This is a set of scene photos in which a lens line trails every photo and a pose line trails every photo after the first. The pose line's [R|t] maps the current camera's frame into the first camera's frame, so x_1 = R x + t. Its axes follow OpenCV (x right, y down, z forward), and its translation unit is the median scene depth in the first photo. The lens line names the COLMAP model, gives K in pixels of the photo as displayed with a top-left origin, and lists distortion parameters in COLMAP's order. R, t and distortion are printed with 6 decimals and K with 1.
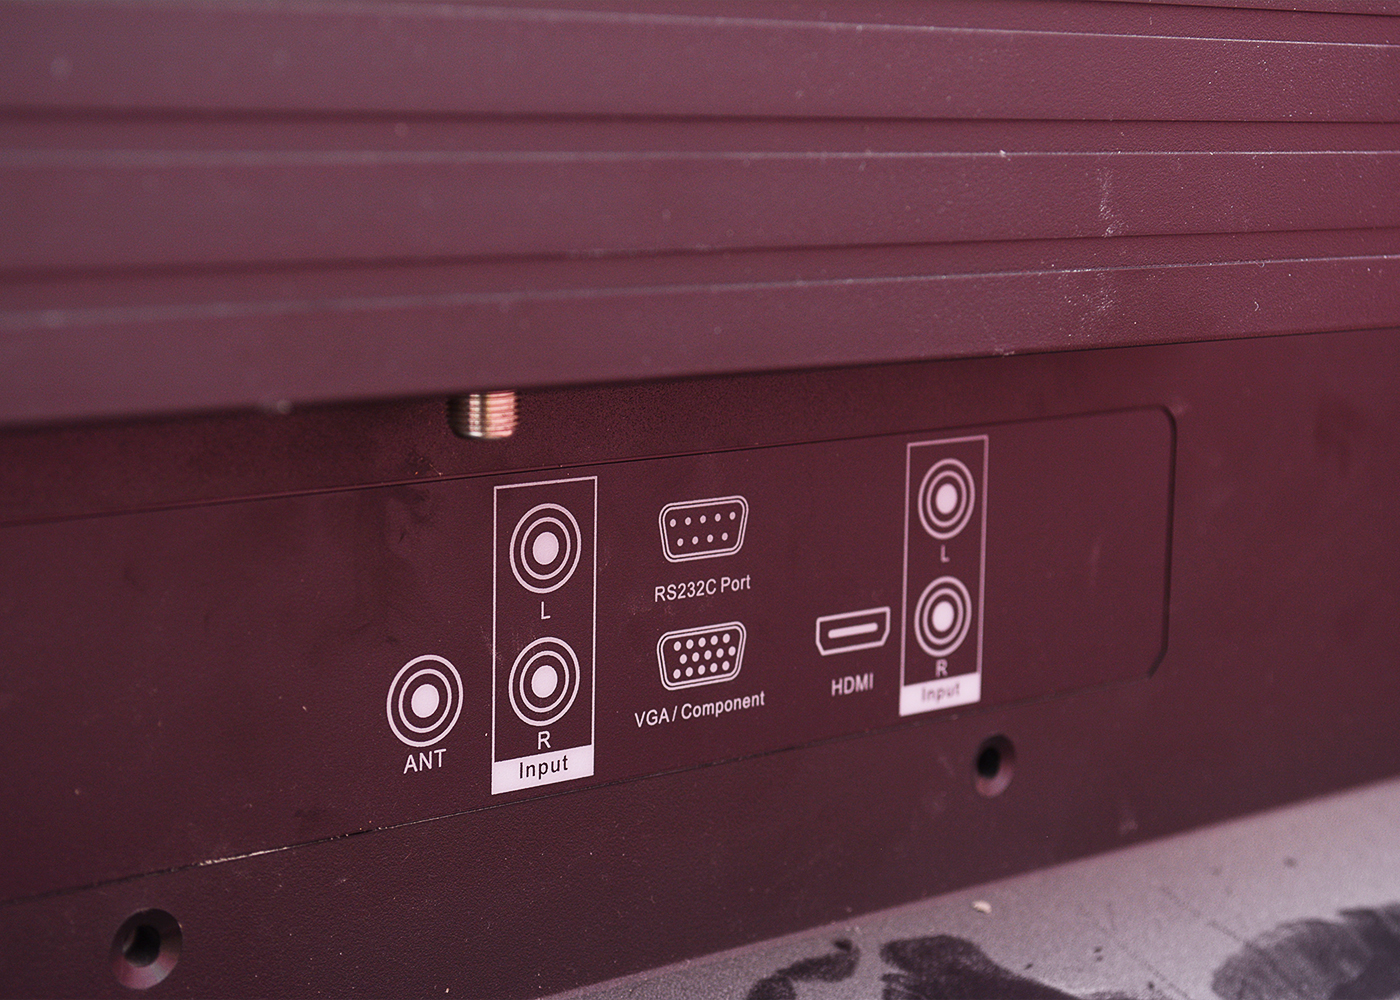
lens RADIAL K [[2781.3, 0, 700.2], [0, 2781.3, 500.0], [0, 0, 1]] dist [-0.005985, 0.000000]
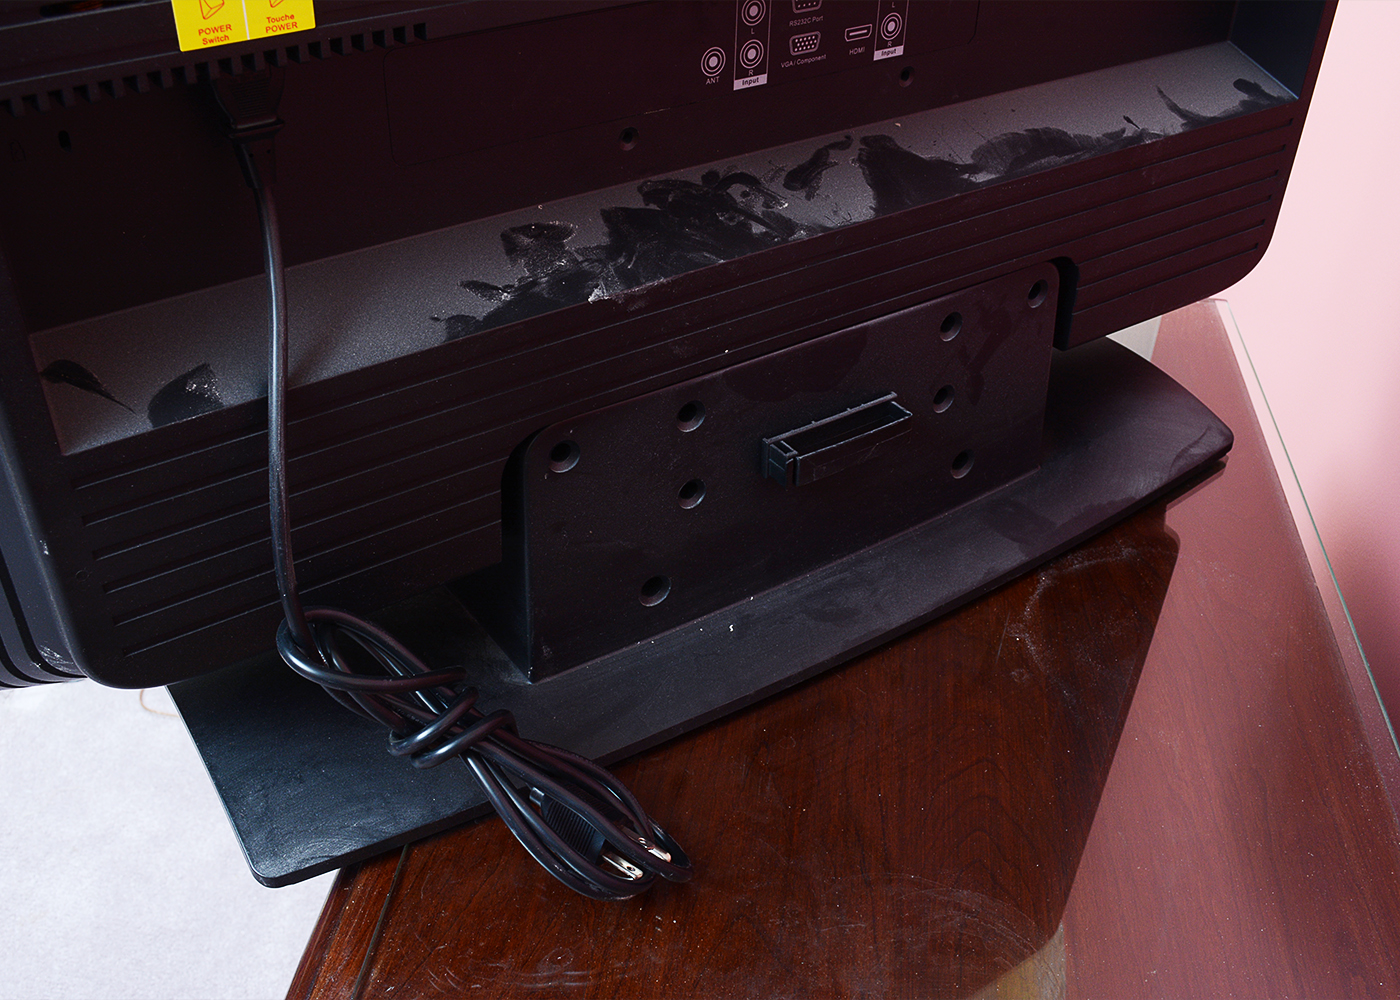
lens RADIAL K [[1386.2, 0, 698.8], [0, 1386.2, 500.2], [0, 0, 1]] dist [-0.013699, 0.000000]
pose [[0.991251, 0.083966, -0.101836, 0.080895], [-0.026740, 0.883310, 0.468026, -0.206179], [0.129251, -0.461208, 0.877827, -0.574549]]
